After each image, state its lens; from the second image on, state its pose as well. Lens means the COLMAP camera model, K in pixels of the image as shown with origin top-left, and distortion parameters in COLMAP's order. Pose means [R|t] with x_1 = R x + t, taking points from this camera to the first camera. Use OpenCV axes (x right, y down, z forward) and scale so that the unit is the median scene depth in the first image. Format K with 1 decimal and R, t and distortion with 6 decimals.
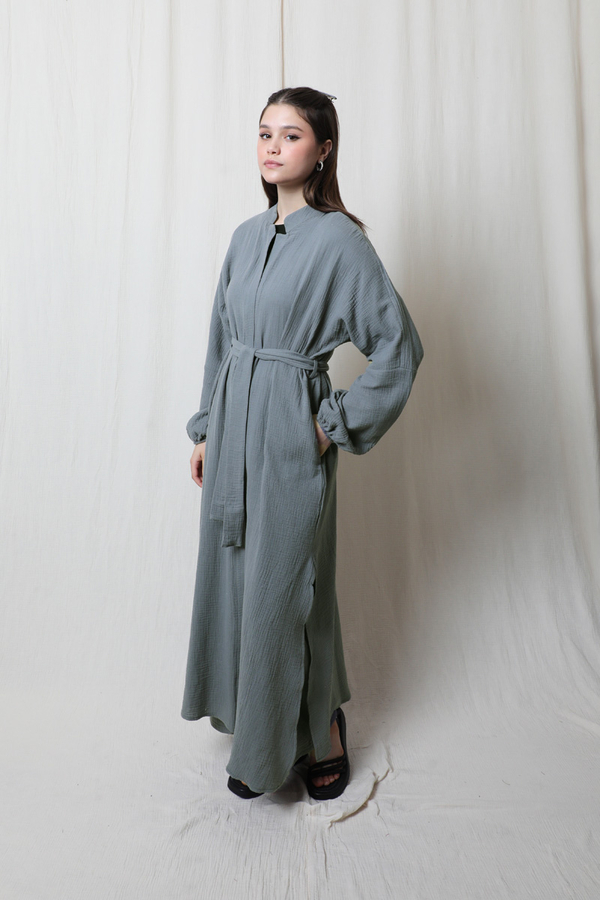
lens RADIAL K [[759.3, 0, 307.0], [0, 759.3, 442.0], [0, 0, 1]] dist [-0.078705, 0.019164]
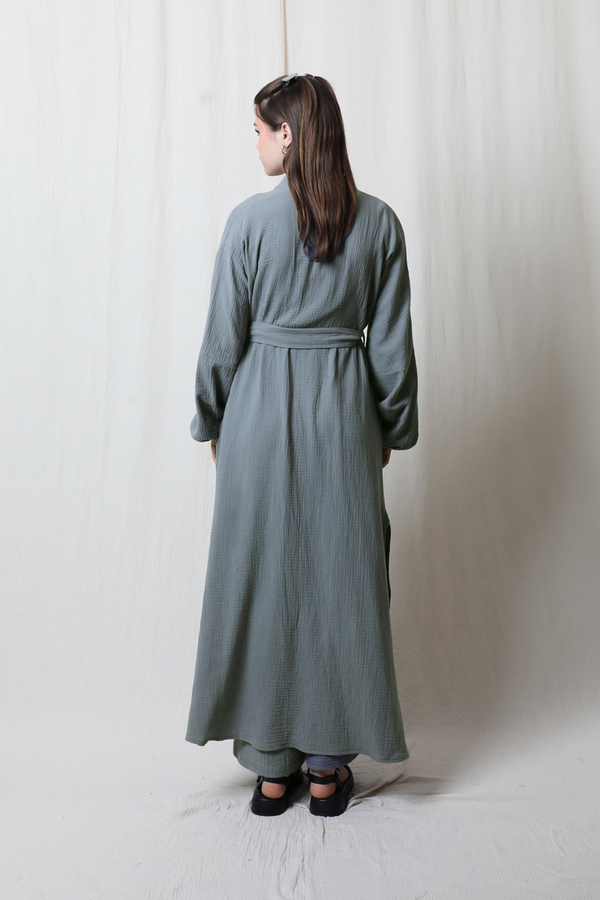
lens RADIAL K [[1041.0, 0, 302.0], [0, 1041.0, 447.0], [0, 0, 1]] dist [-0.040157, 0.000000]
pose [[0.998828, -0.015950, -0.045699, 0.062923], [0.014161, 0.999131, -0.039196, 0.085809], [0.046285, 0.038503, 0.998186, -0.397081]]
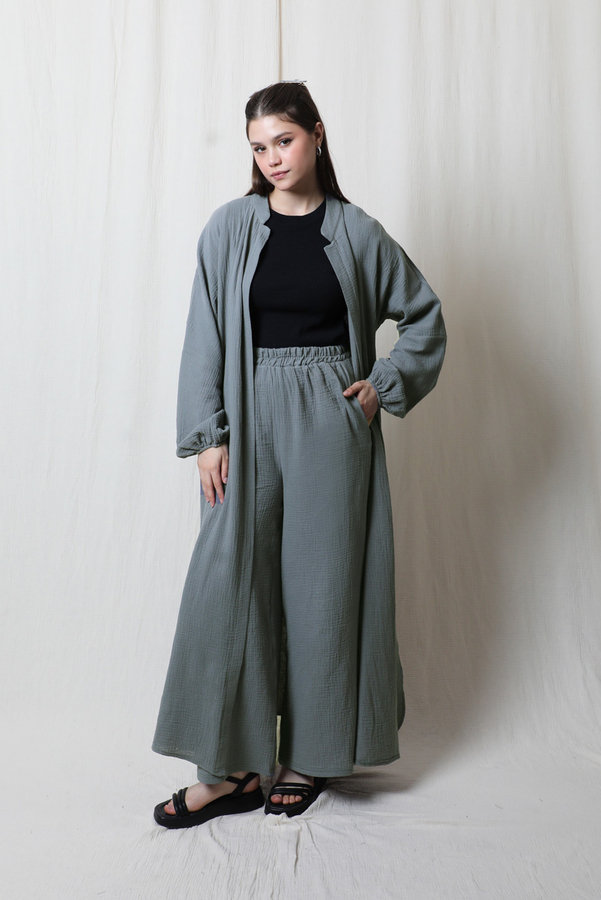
lens RADIAL K [[958.6, 0, 293.8], [0, 958.6, 458.7], [0, 0, 1]] dist [-0.040886, 0.000000]
pose [[0.998850, 0.007967, -0.047271, 0.071786], [-0.008943, 0.999750, -0.020481, 0.053733], [0.047096, 0.020880, 0.998672, -0.247913]]
